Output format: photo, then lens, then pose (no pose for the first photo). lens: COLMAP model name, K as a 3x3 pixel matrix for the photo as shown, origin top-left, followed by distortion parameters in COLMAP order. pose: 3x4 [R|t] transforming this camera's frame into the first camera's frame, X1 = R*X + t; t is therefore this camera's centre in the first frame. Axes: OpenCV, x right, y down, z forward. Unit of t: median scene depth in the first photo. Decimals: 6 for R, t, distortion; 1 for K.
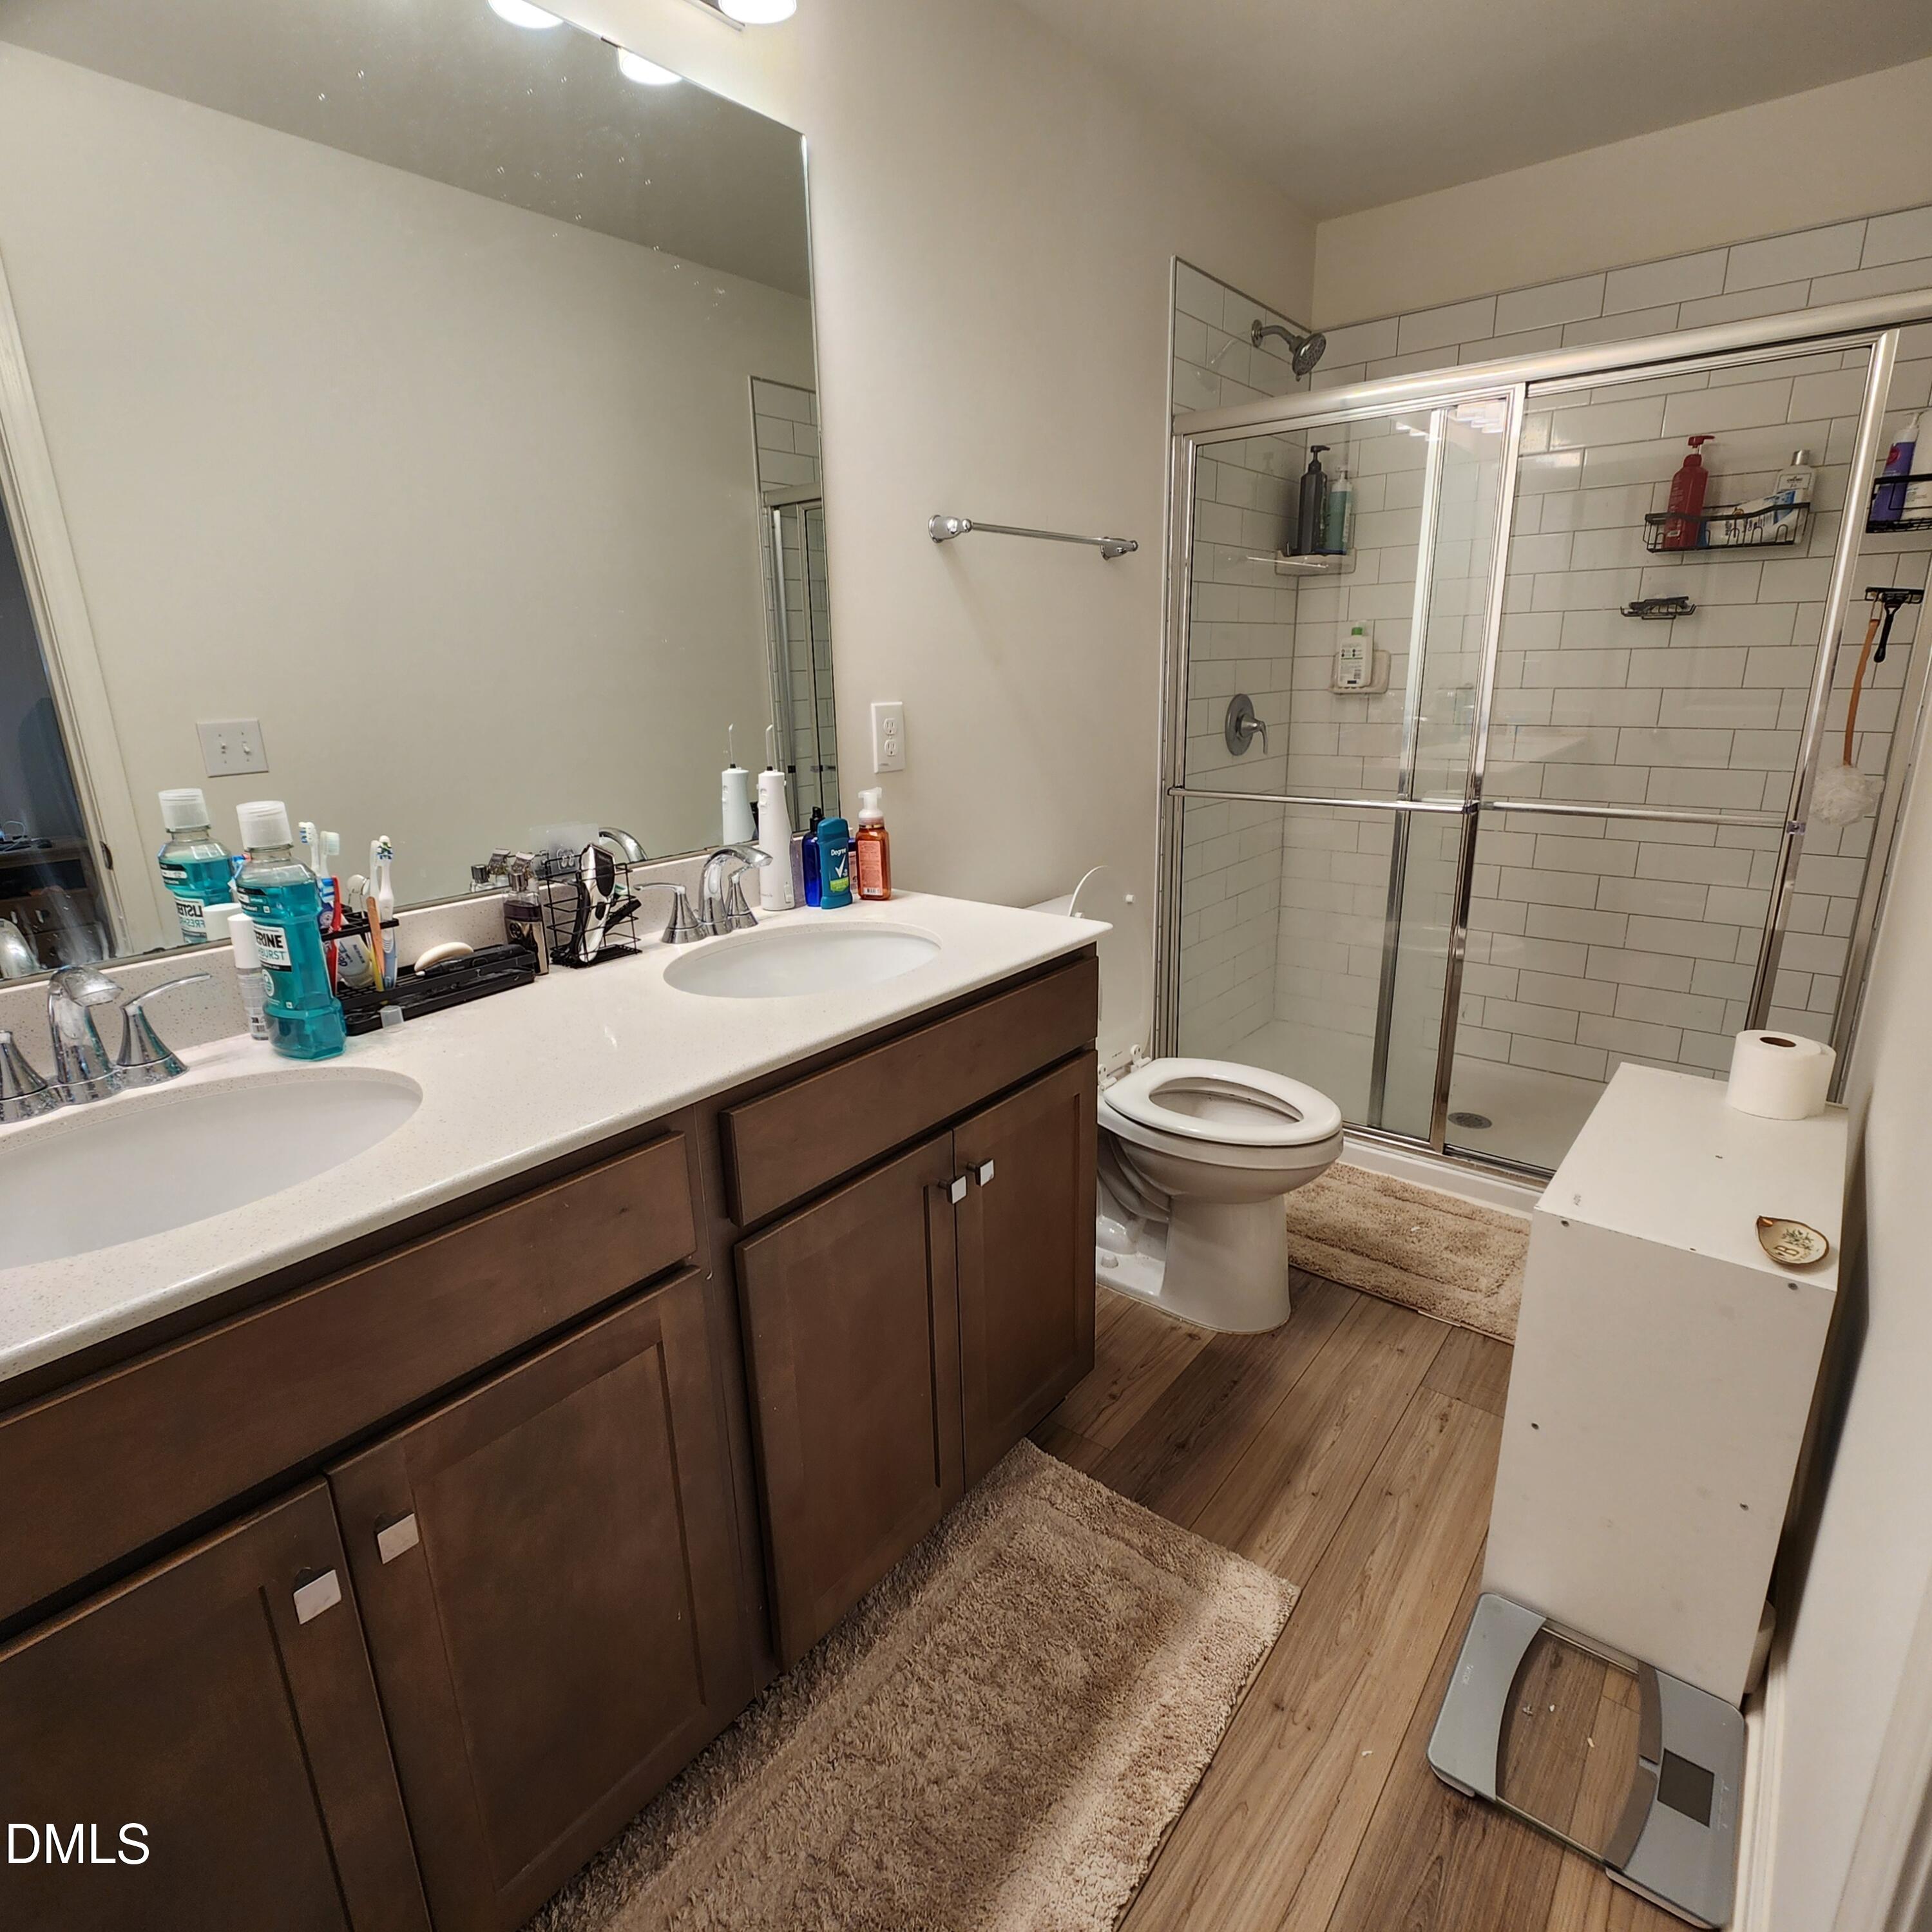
lens RADIAL K [[1036.3, 0, 959.8], [0, 1036.3, 953.5], [0, 0, 1]] dist [-0.000441, 0.000090]
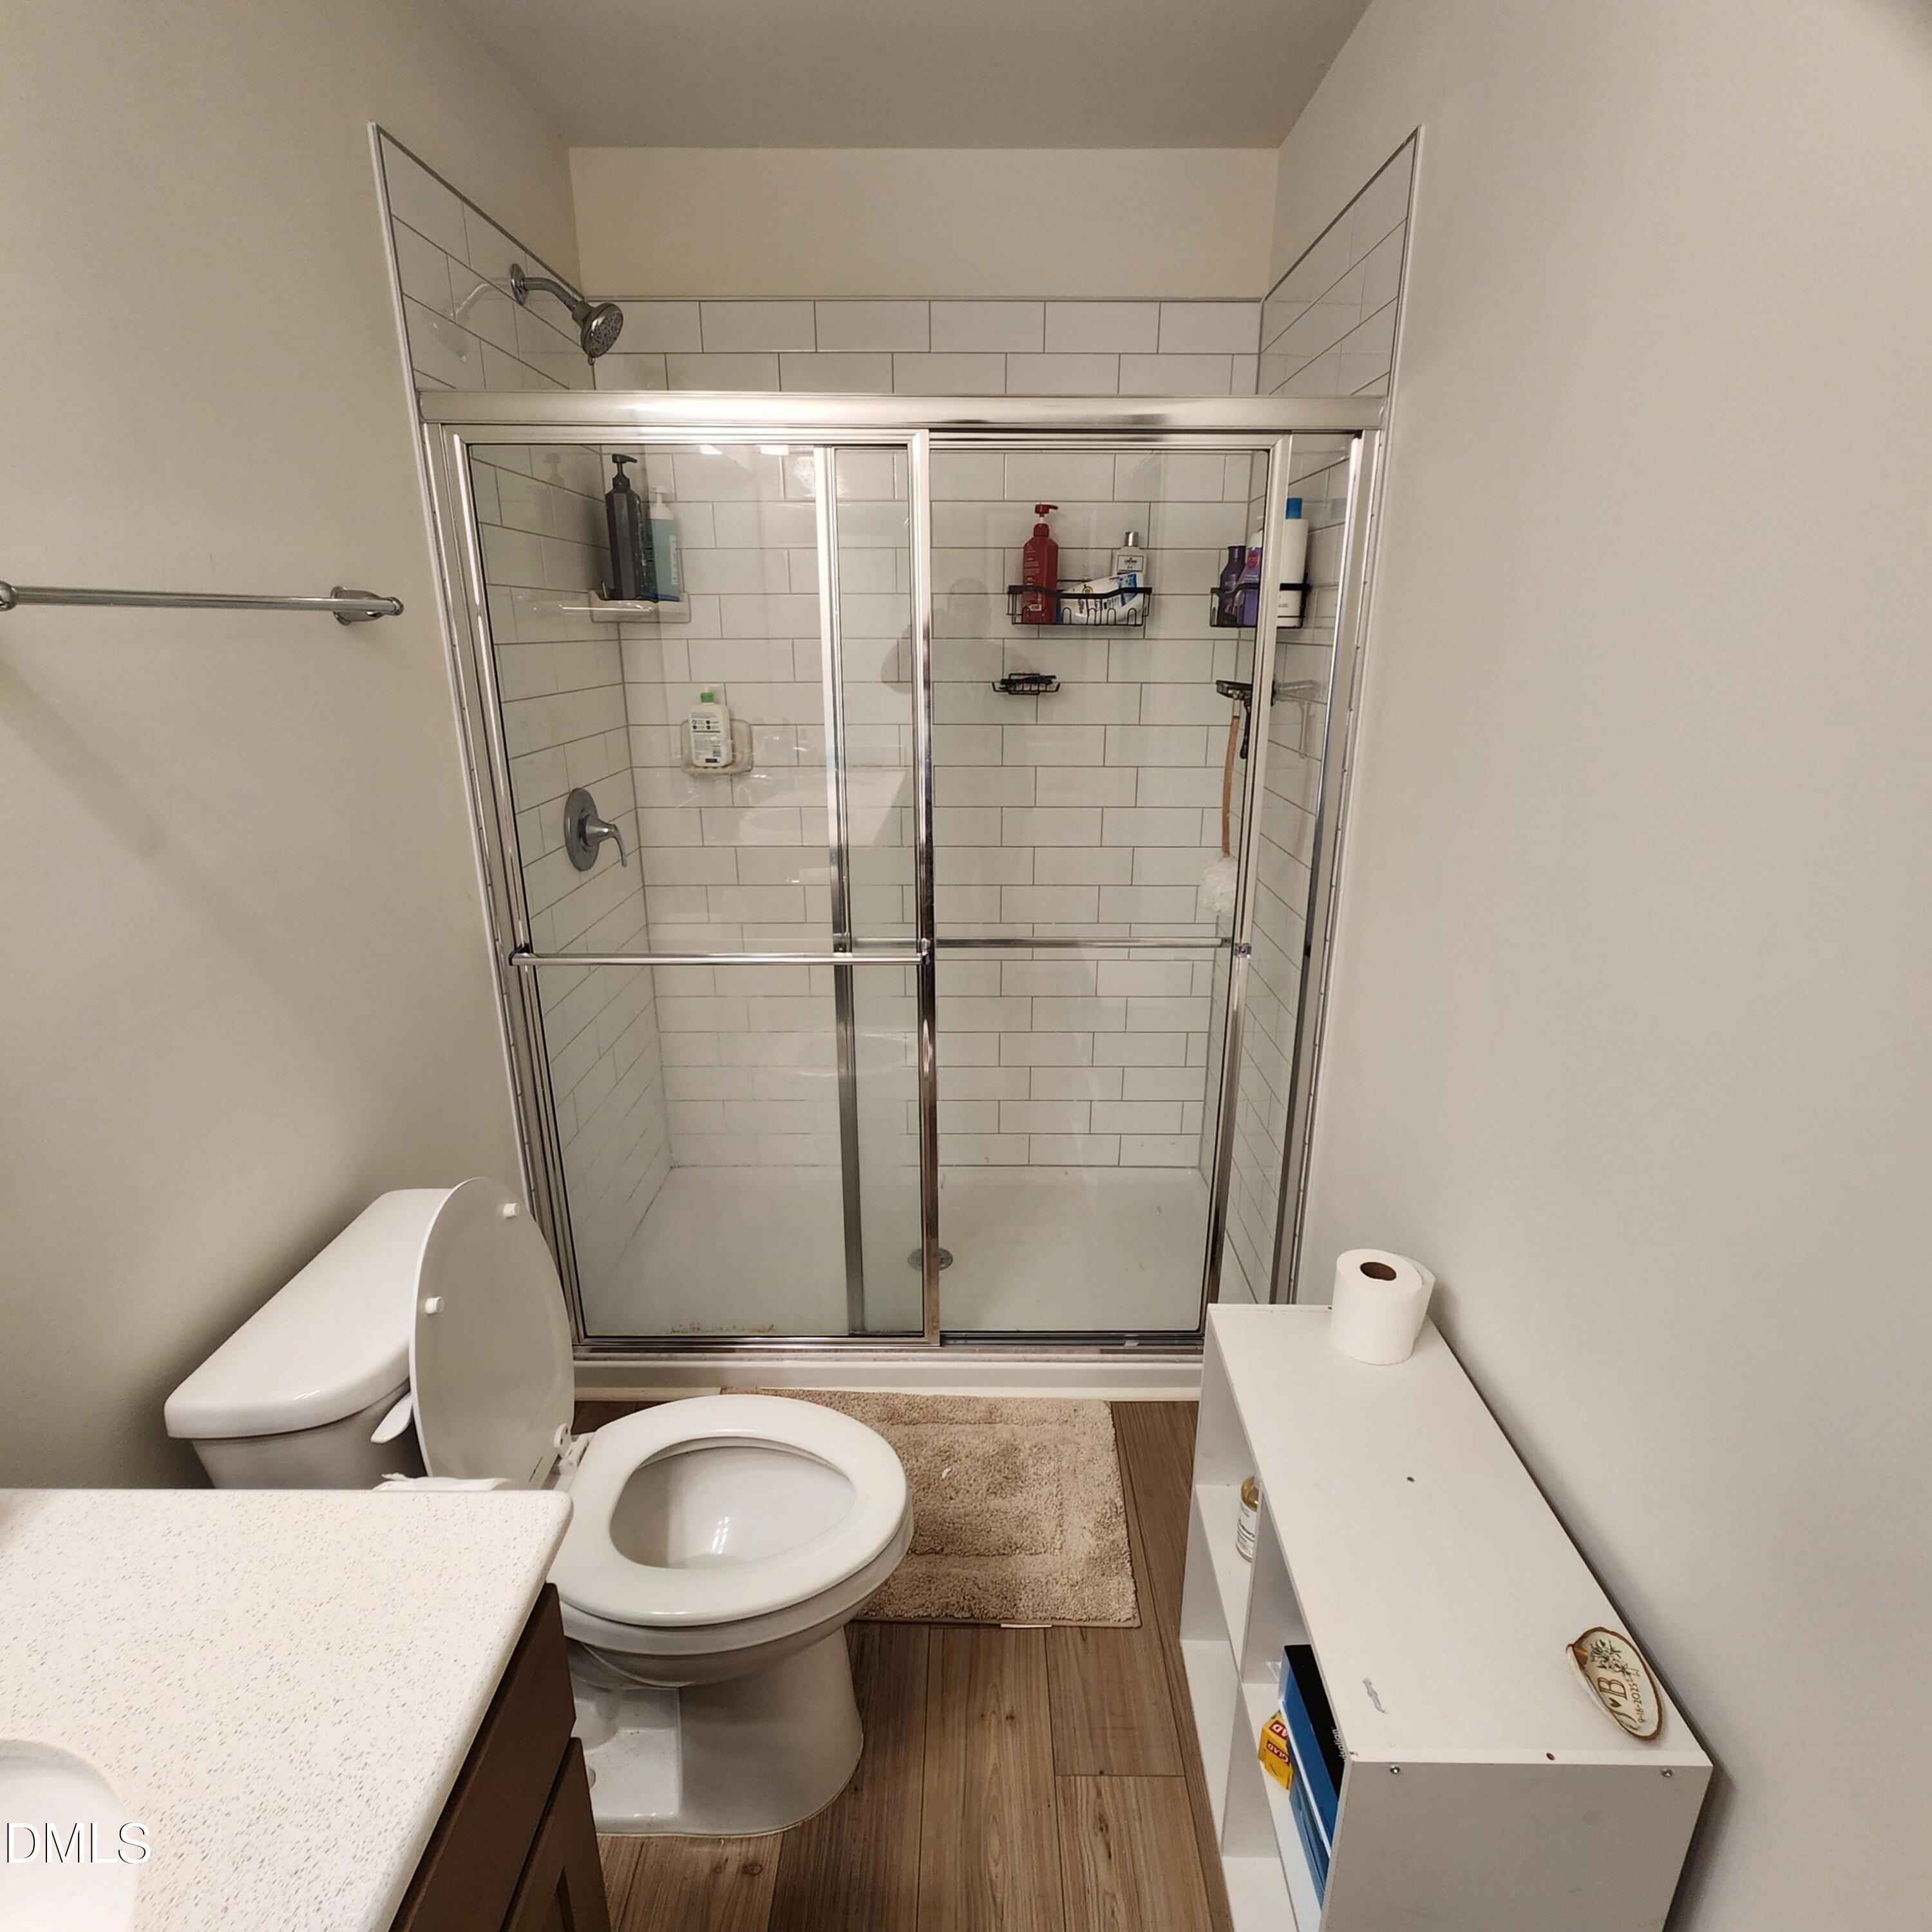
lens RADIAL K [[1036.3, 0, 959.8], [0, 1036.3, 953.5], [0, 0, 1]] dist [-0.000441, 0.000090]
pose [[0.779967, -0.166771, 0.603191, 0.026086], [0.154820, 0.985299, 0.072224, -0.175622], [-0.606368, 0.037053, 0.794320, 0.311760]]
